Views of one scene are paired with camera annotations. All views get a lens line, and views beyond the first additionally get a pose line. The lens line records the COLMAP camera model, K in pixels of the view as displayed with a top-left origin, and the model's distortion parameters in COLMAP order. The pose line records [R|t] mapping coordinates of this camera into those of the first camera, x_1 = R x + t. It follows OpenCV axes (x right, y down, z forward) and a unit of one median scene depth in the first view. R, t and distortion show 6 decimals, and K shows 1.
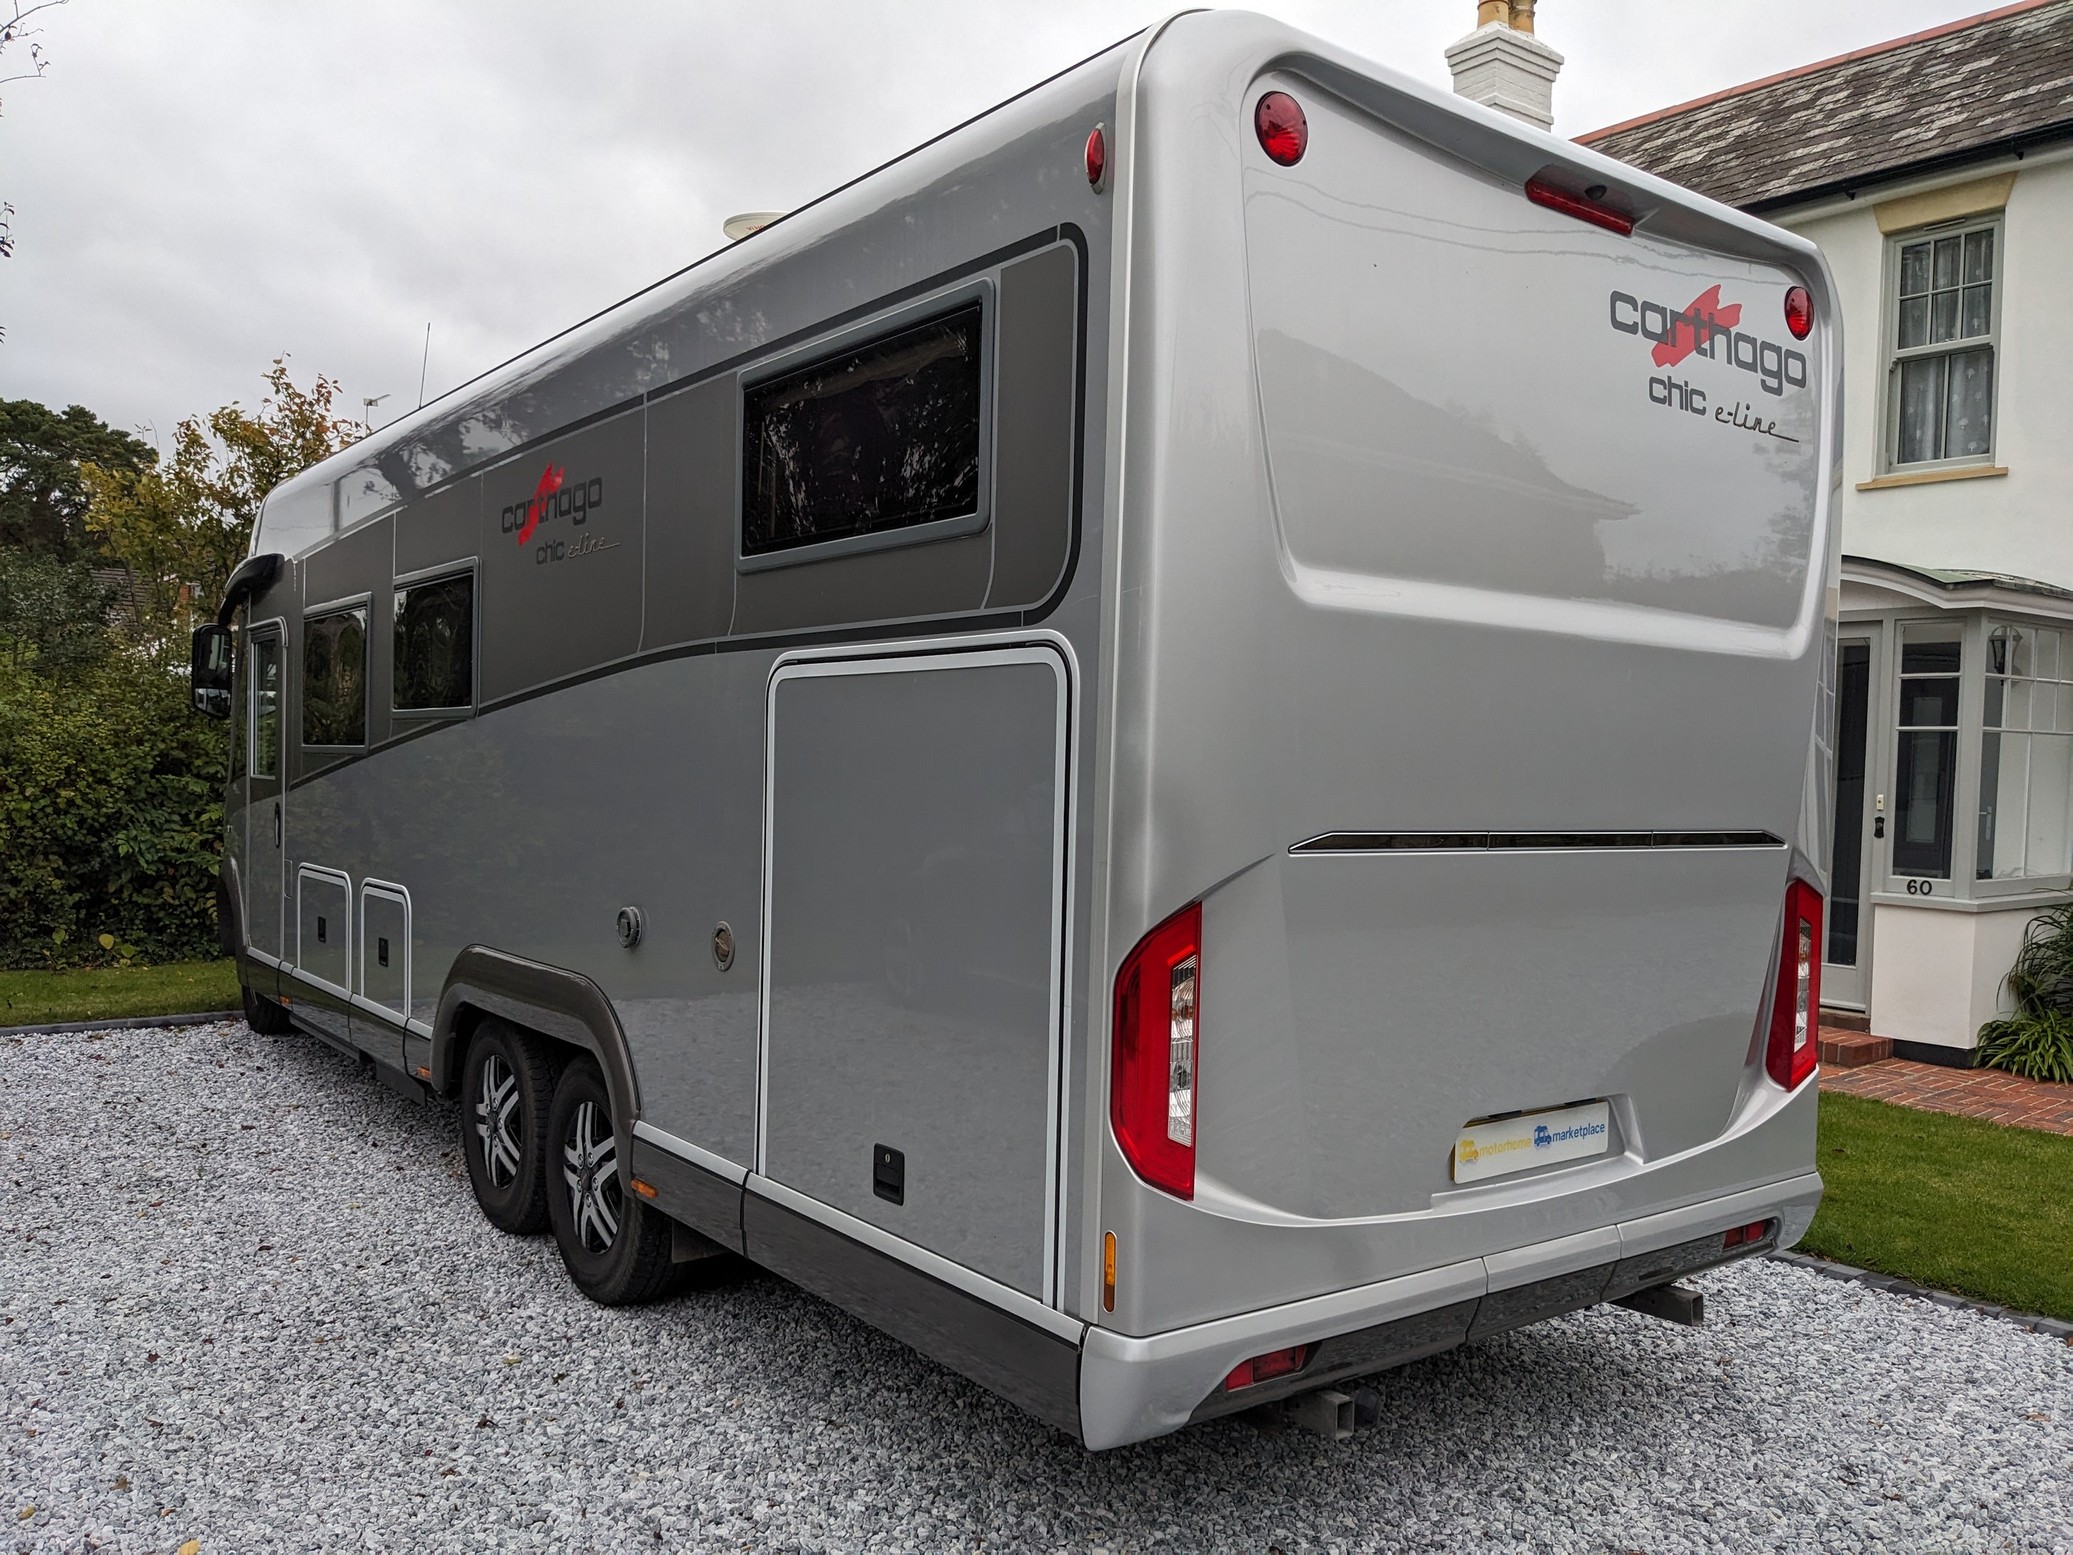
lens RADIAL K [[1640.5, 0, 1048.7], [0, 1640.5, 796.6], [0, 0, 1]] dist [0.062933, -0.089187]
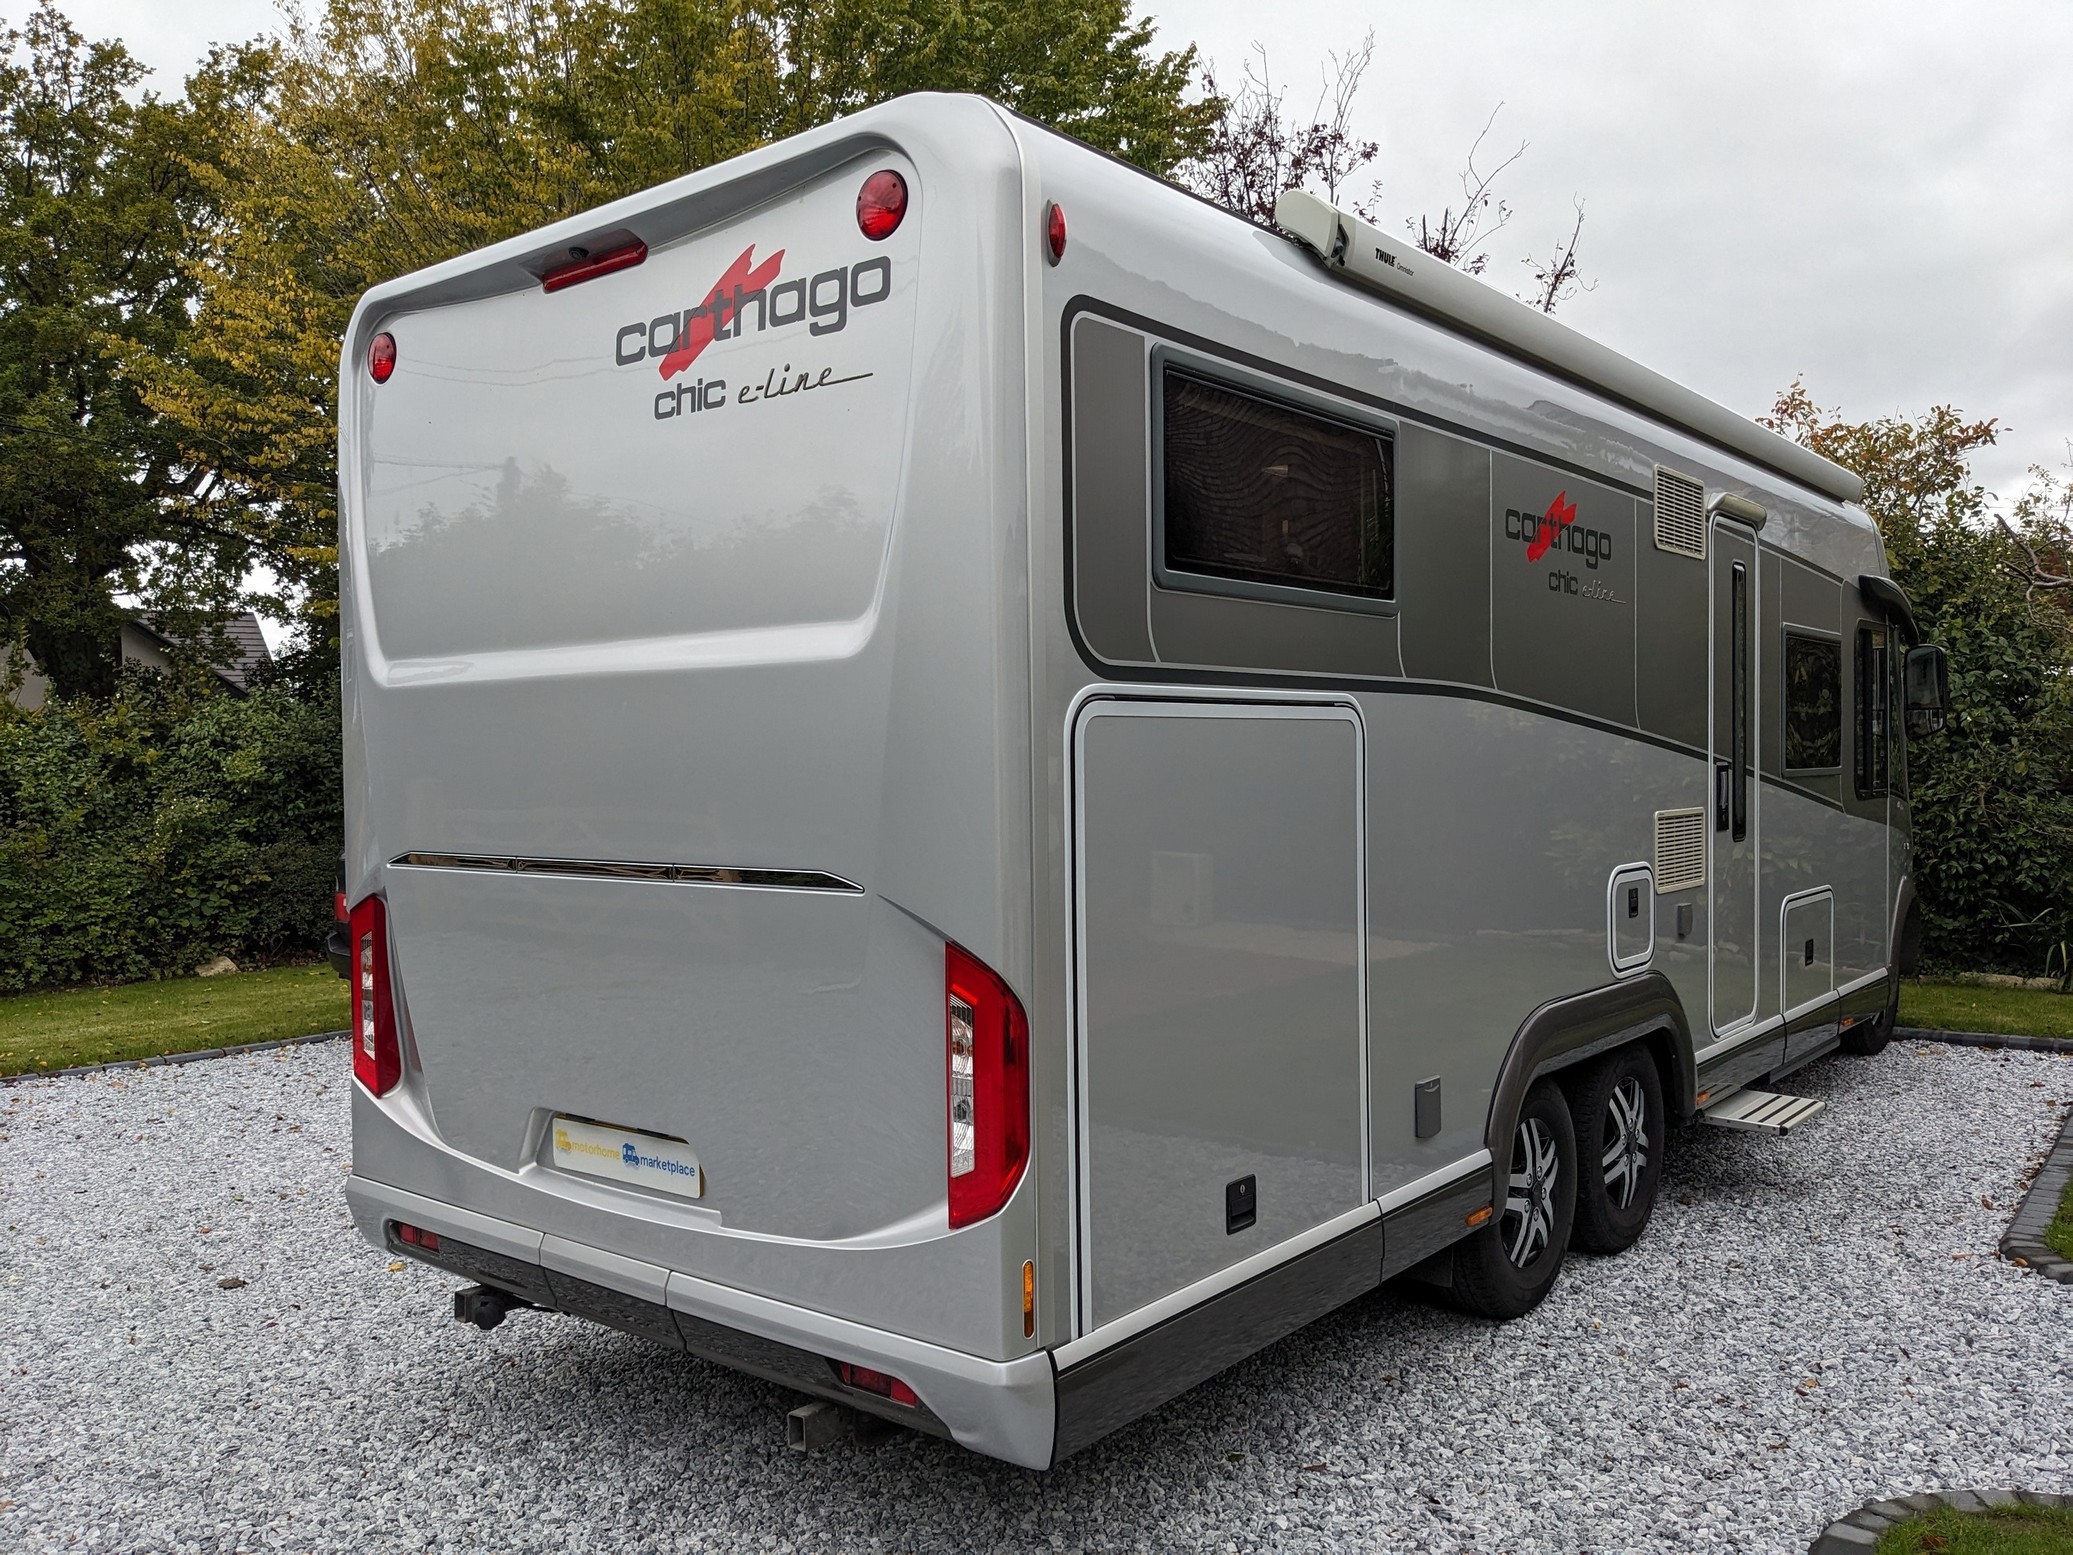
lens RADIAL K [[1640.5, 0, 1027.8], [0, 1640.5, 771.0], [0, 0, 1]] dist [0.062933, -0.089187]
pose [[0.227380, -0.019518, -0.973611, 1.327636], [0.001880, 0.999806, -0.019604, -0.013855], [0.973804, 0.002627, 0.227372, 0.976678]]
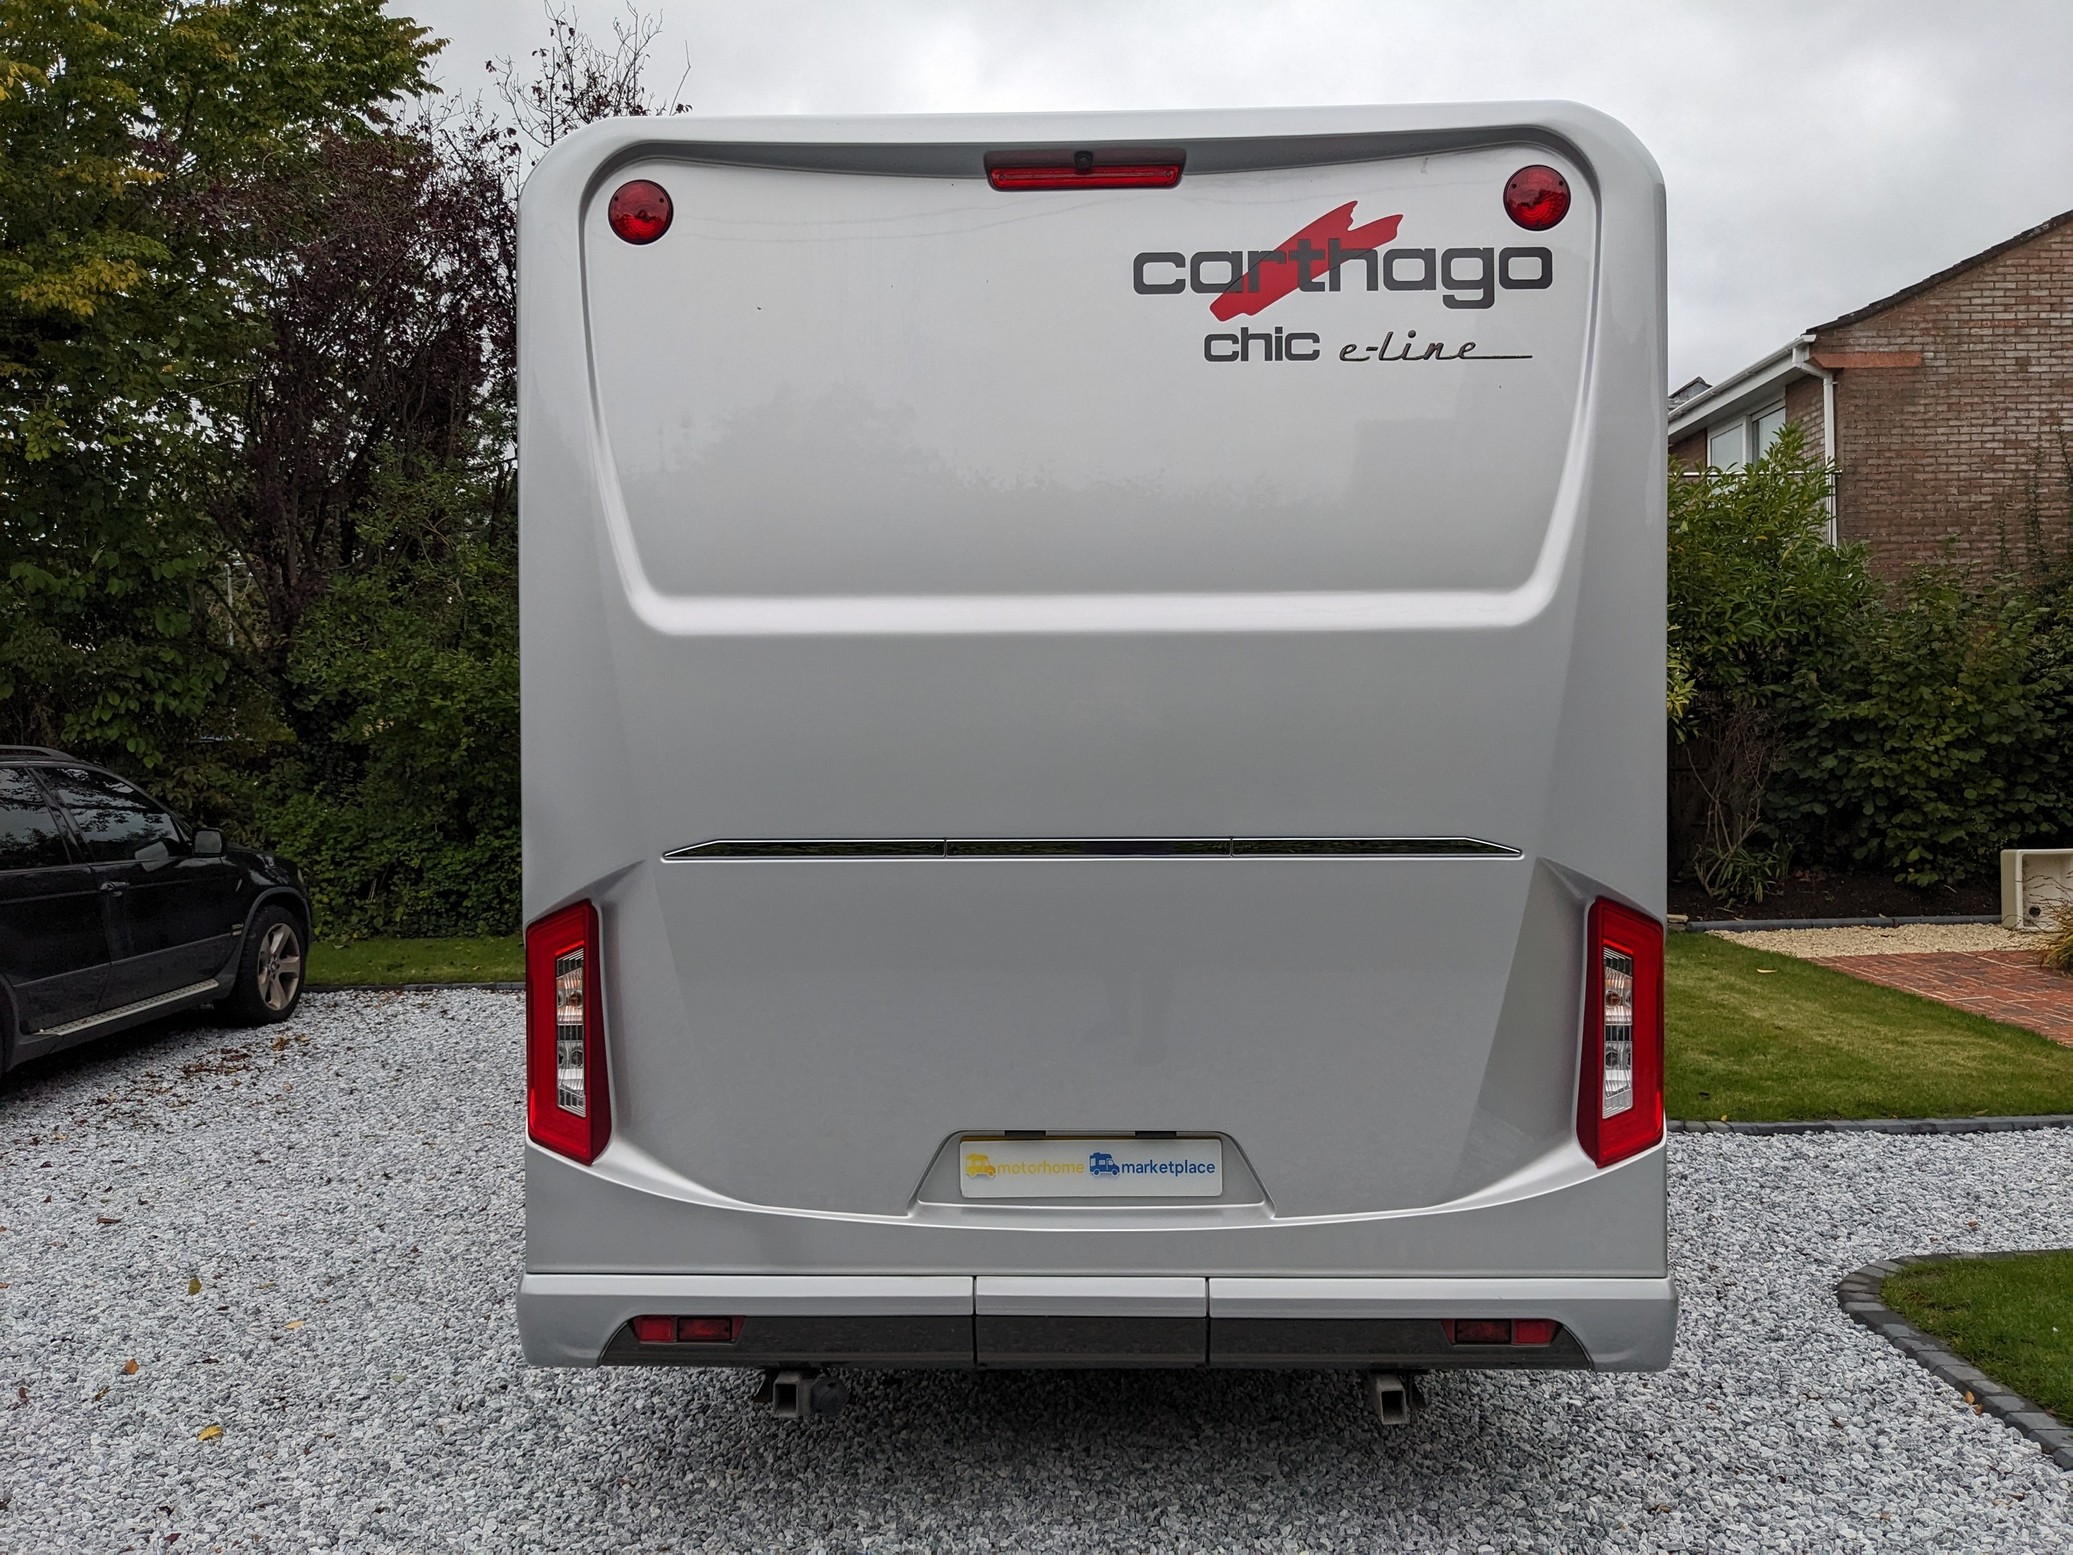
lens RADIAL K [[1640.5, 0, 1047.4], [0, 1640.5, 763.7], [0, 0, 1]] dist [0.062933, -0.089187]
pose [[0.776626, -0.024971, -0.629467, 0.841365], [0.014586, 0.999659, -0.021660, -0.001734], [0.629793, 0.007640, 0.776725, 0.245862]]
